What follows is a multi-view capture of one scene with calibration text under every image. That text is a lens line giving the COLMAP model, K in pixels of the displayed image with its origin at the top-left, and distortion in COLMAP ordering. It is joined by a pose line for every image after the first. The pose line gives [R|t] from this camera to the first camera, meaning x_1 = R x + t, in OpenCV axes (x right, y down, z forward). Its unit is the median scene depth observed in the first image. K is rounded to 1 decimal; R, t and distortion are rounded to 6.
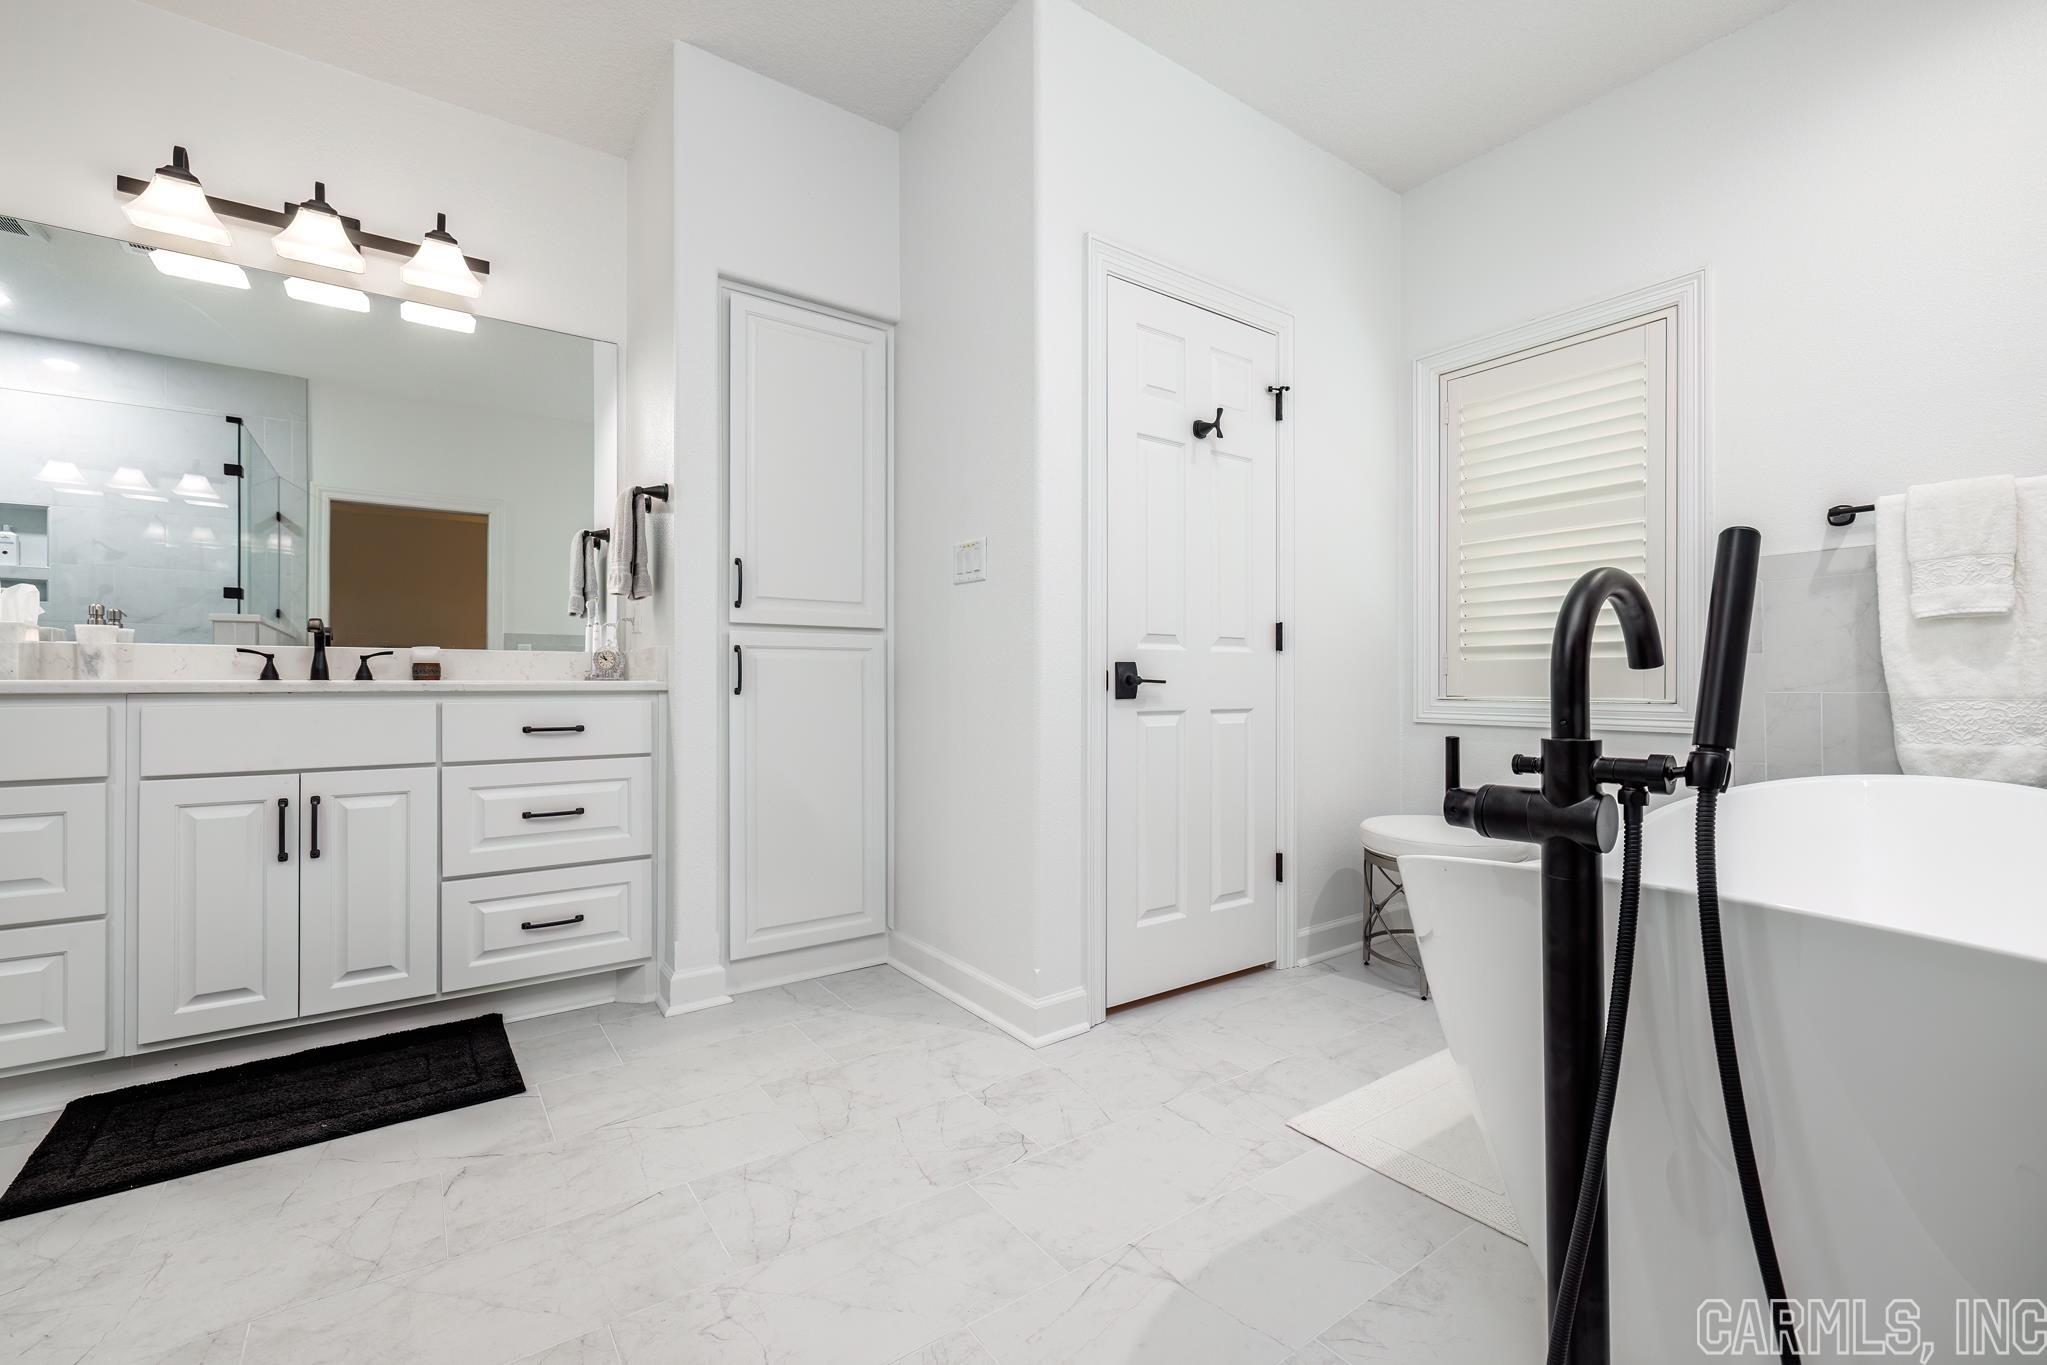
lens RADIAL K [[865.9, 0, 1034.1], [0, 865.9, 681.8], [0, 0, 1]] dist [0.000113, -0.001518]
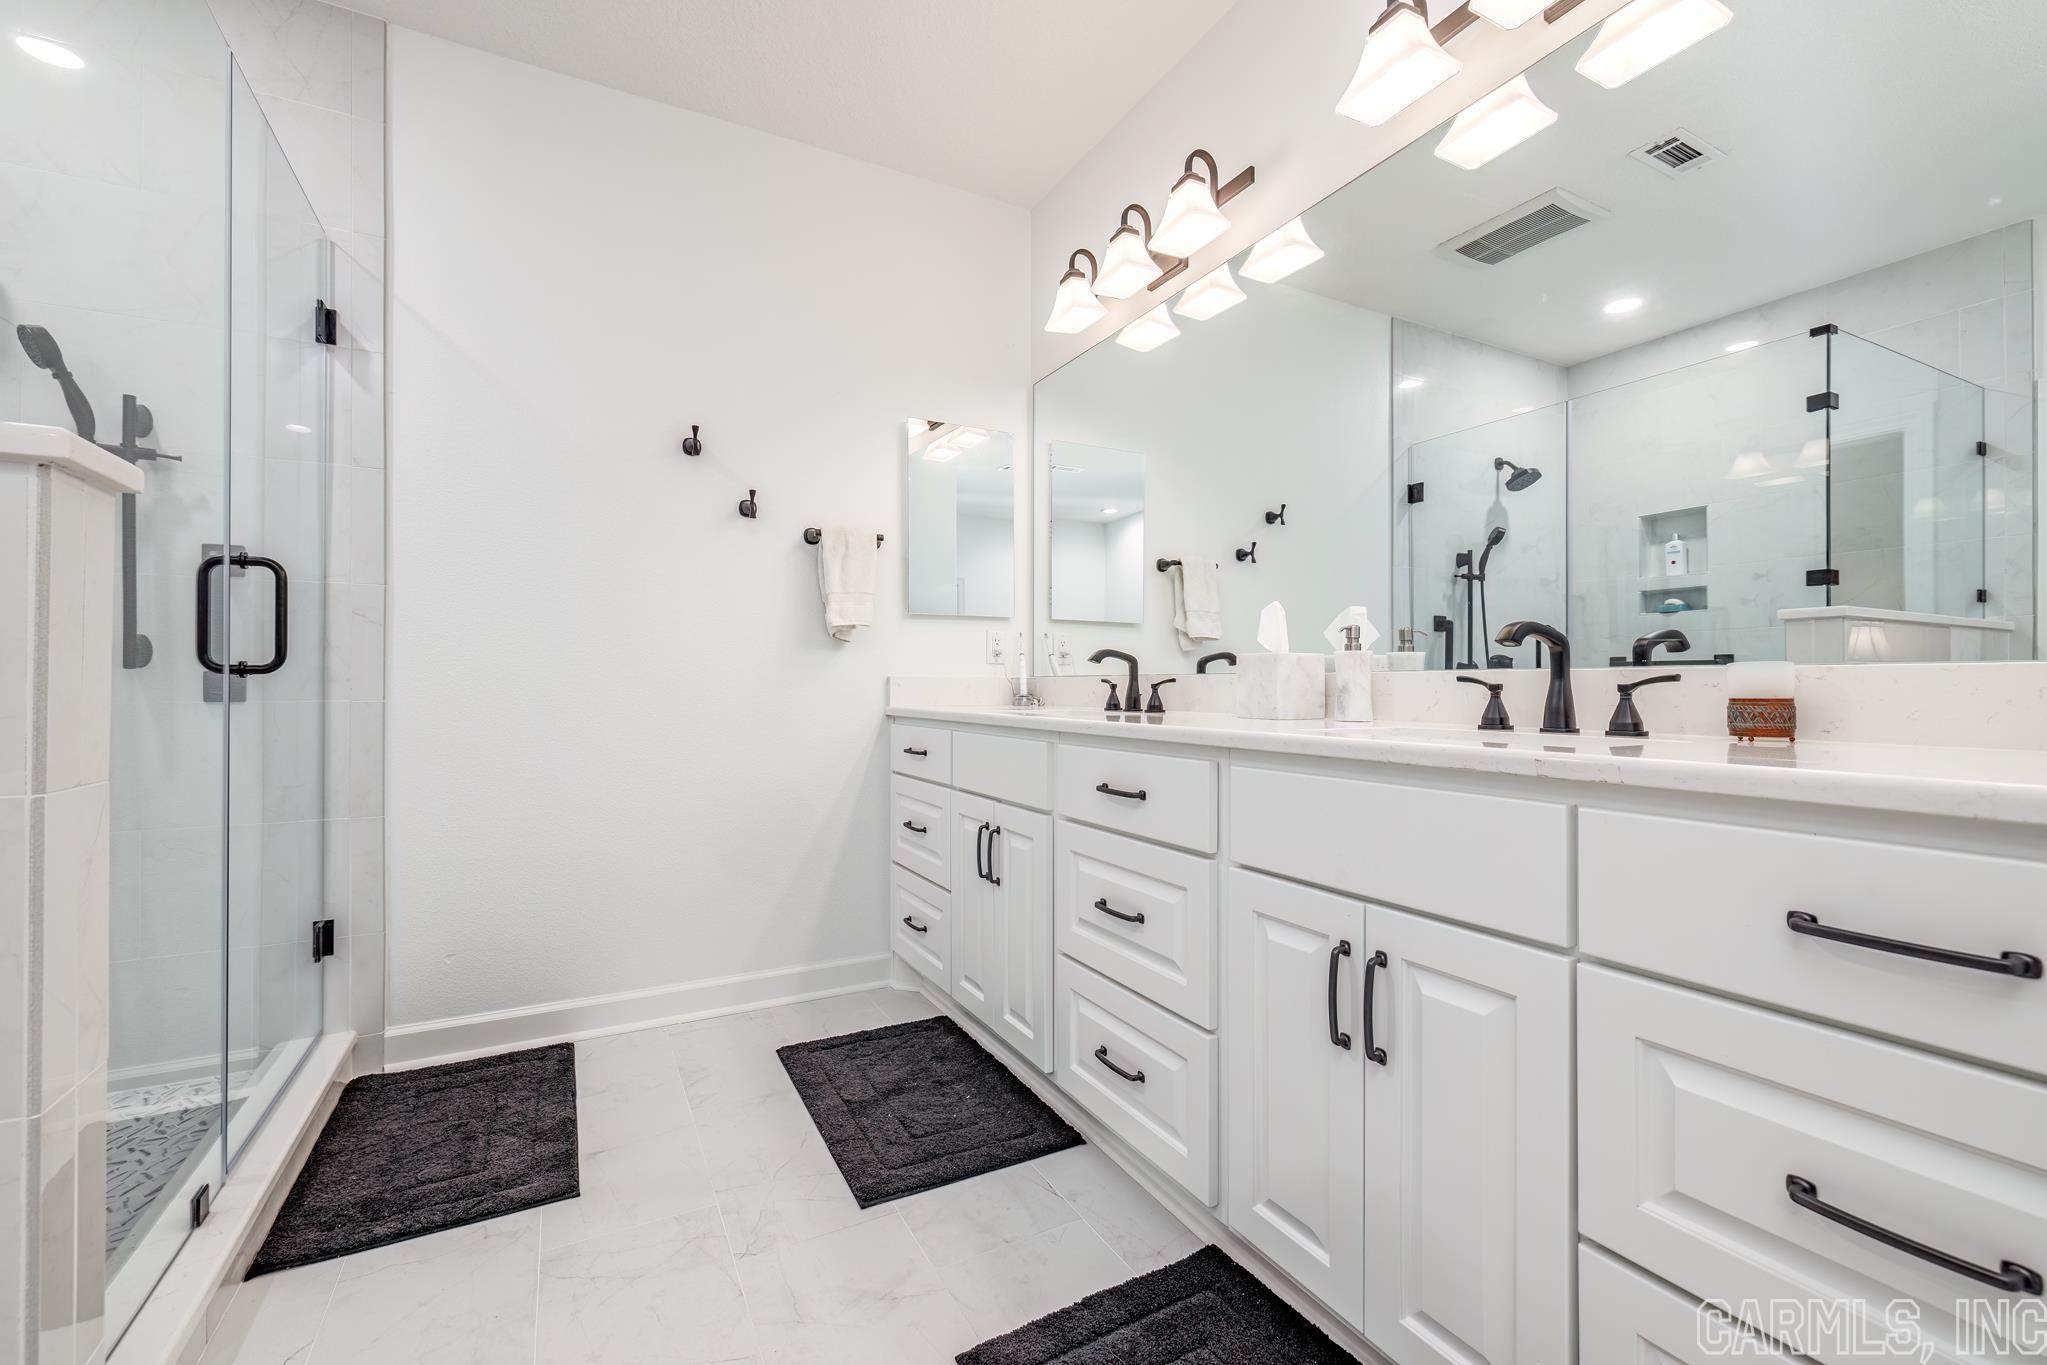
lens RADIAL K [[865.9, 0, 1021.2], [0, 865.9, 678.4], [0, 0, 1]] dist [0.000113, -0.001518]
pose [[-0.151075, -0.004762, -0.988511, -0.158586], [0.007909, 0.999951, -0.006026, -0.025242], [0.988491, -0.008728, -0.151029, 0.540479]]
